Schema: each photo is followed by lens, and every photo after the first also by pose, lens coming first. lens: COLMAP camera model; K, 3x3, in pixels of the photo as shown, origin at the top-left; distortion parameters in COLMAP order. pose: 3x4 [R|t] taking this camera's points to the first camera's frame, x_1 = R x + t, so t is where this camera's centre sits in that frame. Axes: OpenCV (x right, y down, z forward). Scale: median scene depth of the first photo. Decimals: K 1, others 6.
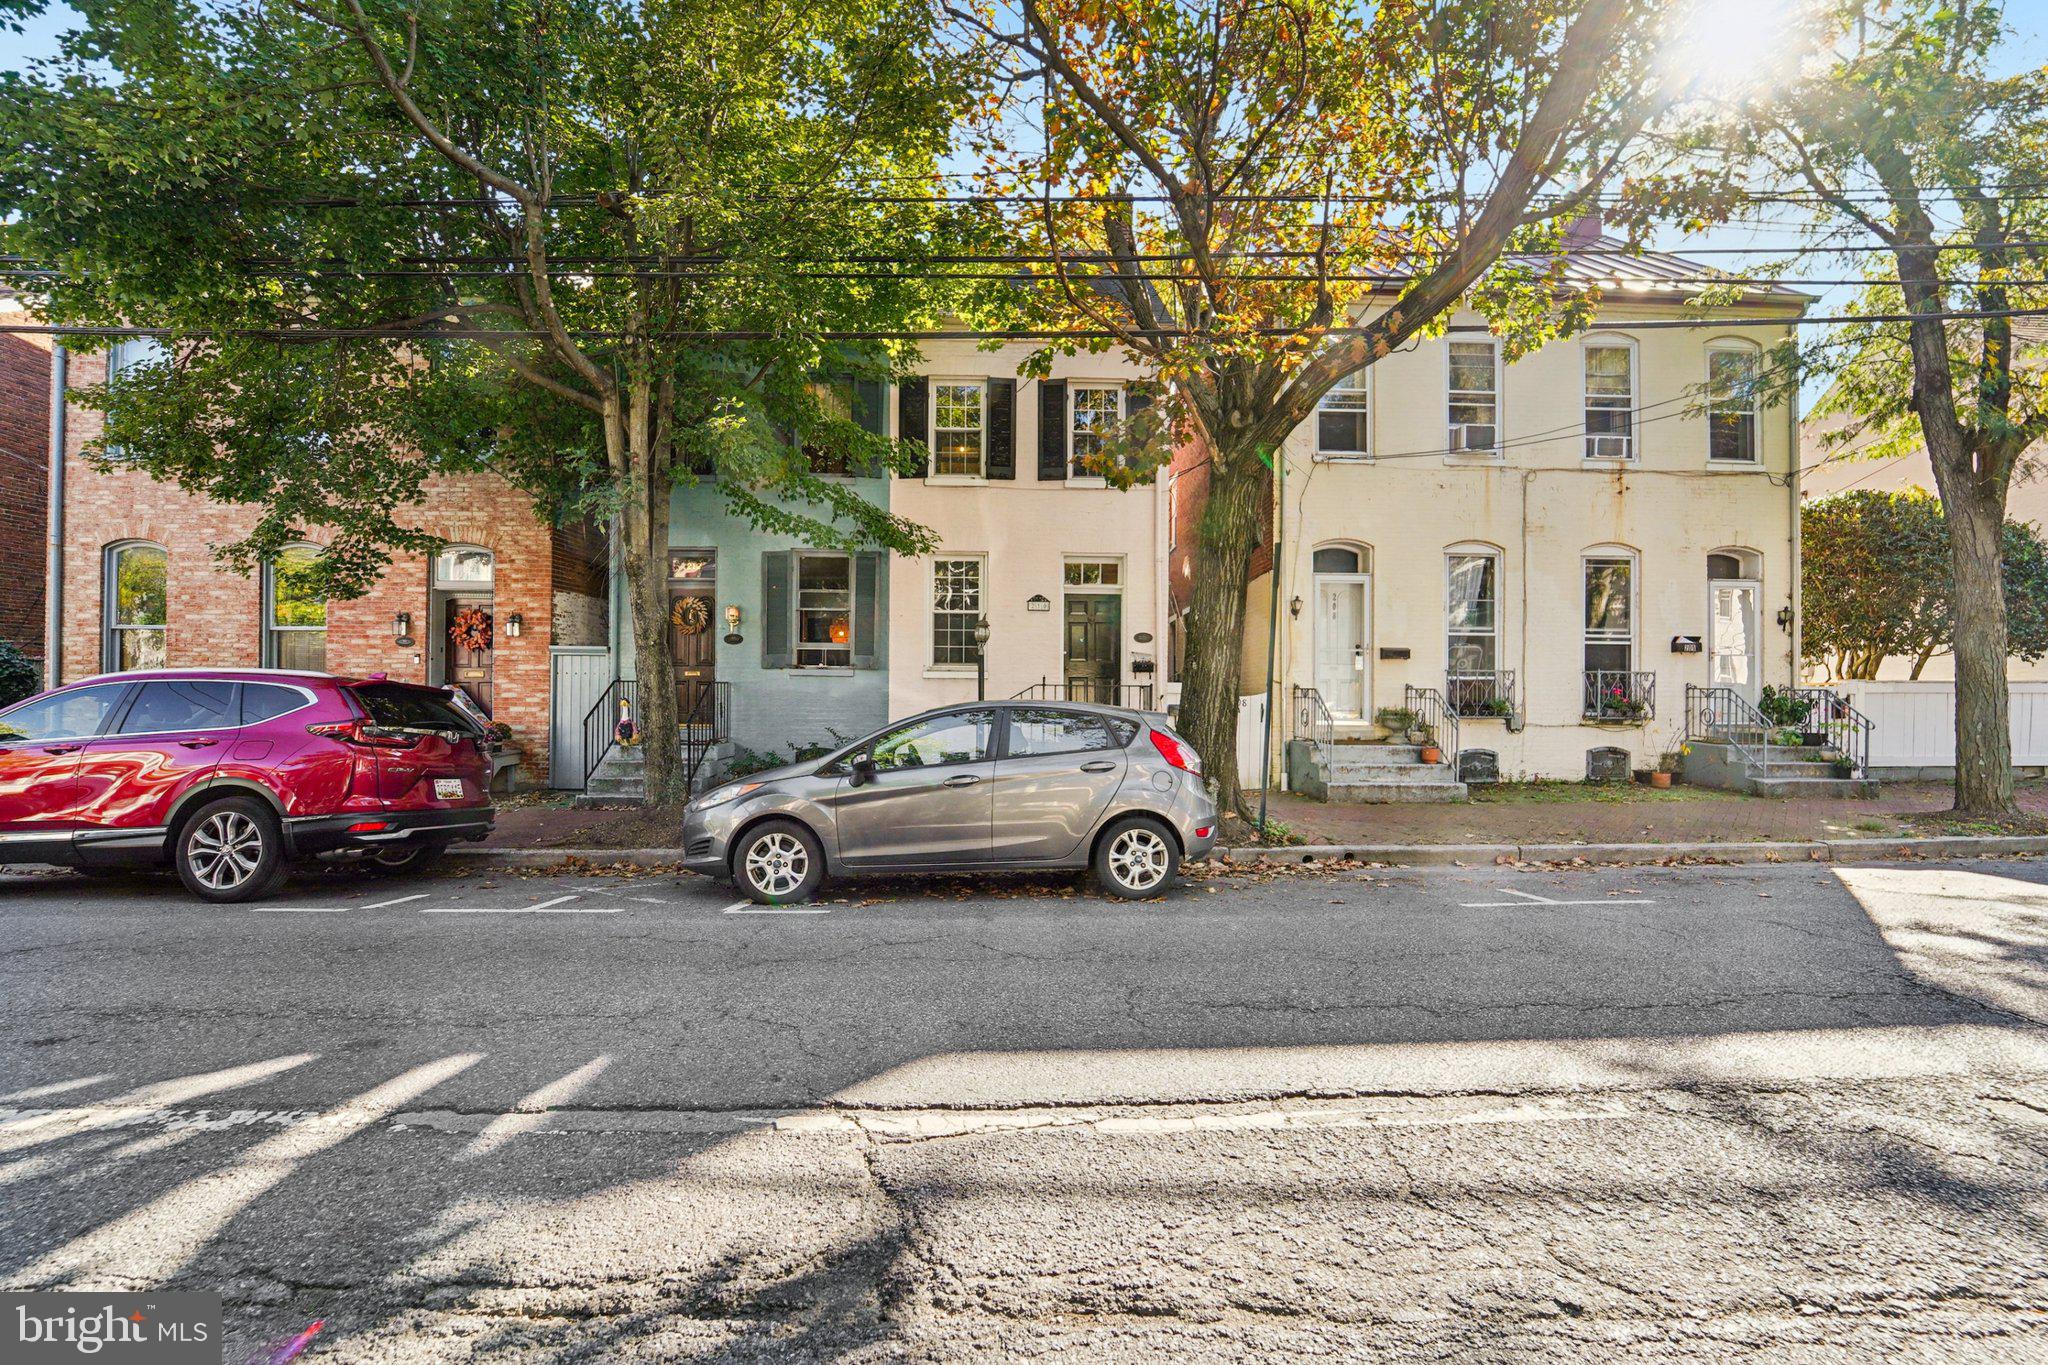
lens RADIAL K [[839.4, 0, 1025.5], [0, 839.4, 694.1], [0, 0, 1]] dist [-0.021702, -0.000086]
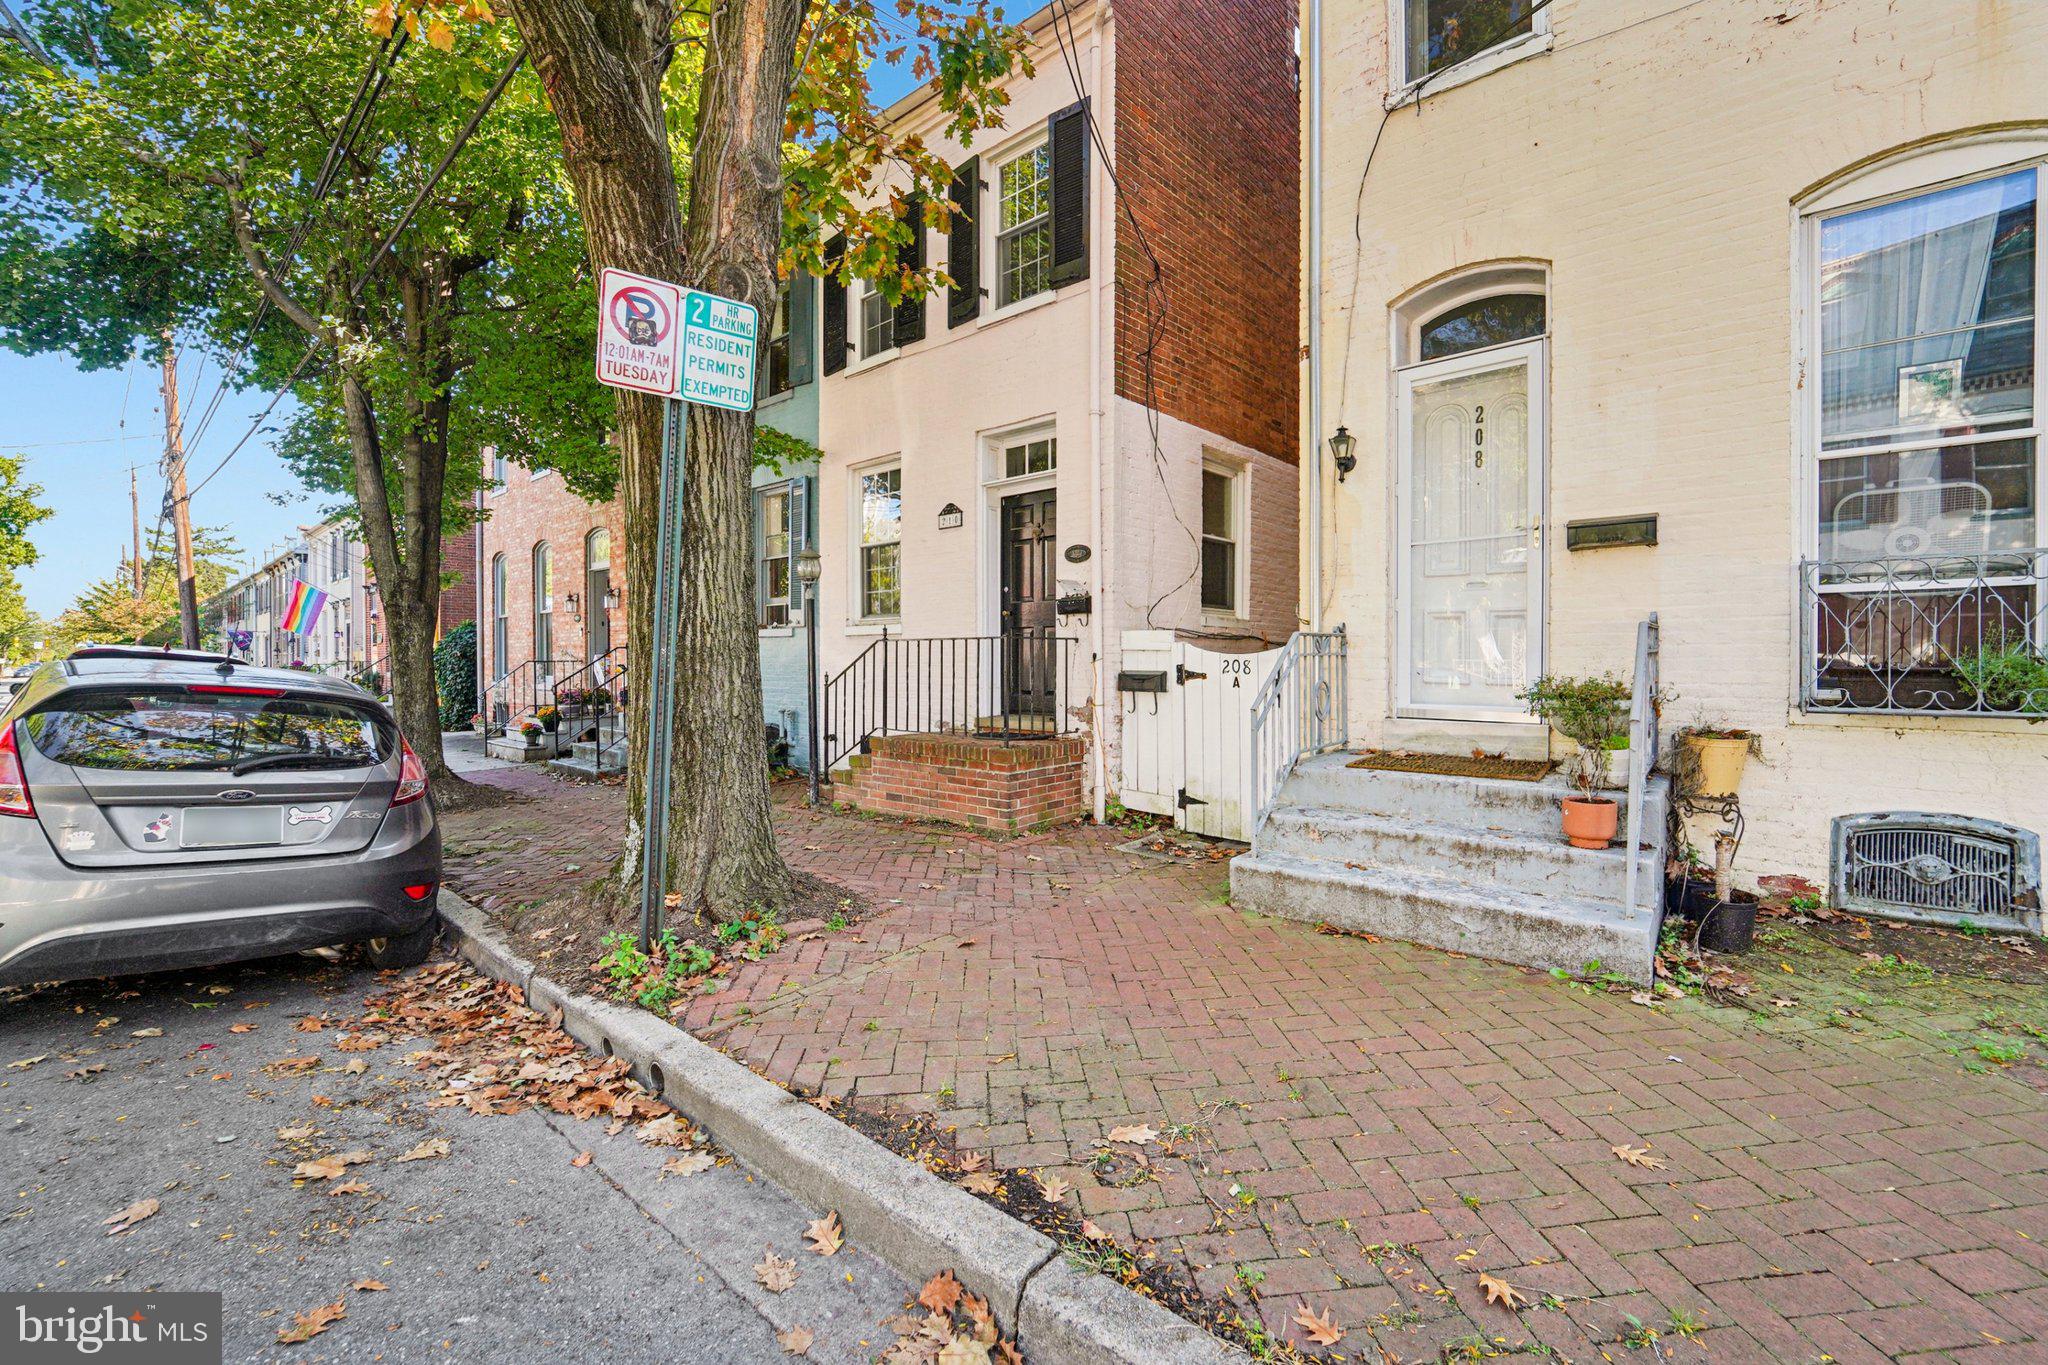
lens RADIAL K [[826.8, 0, 1024.0], [0, 826.8, 682.5], [0, 0, 1]] dist [-0.020174, -0.000014]
pose [[0.742037, 0.008415, -0.670307, 0.491733], [0.010339, 0.999659, 0.023994, 0.006418], [0.670280, -0.024735, 0.741696, 0.557808]]
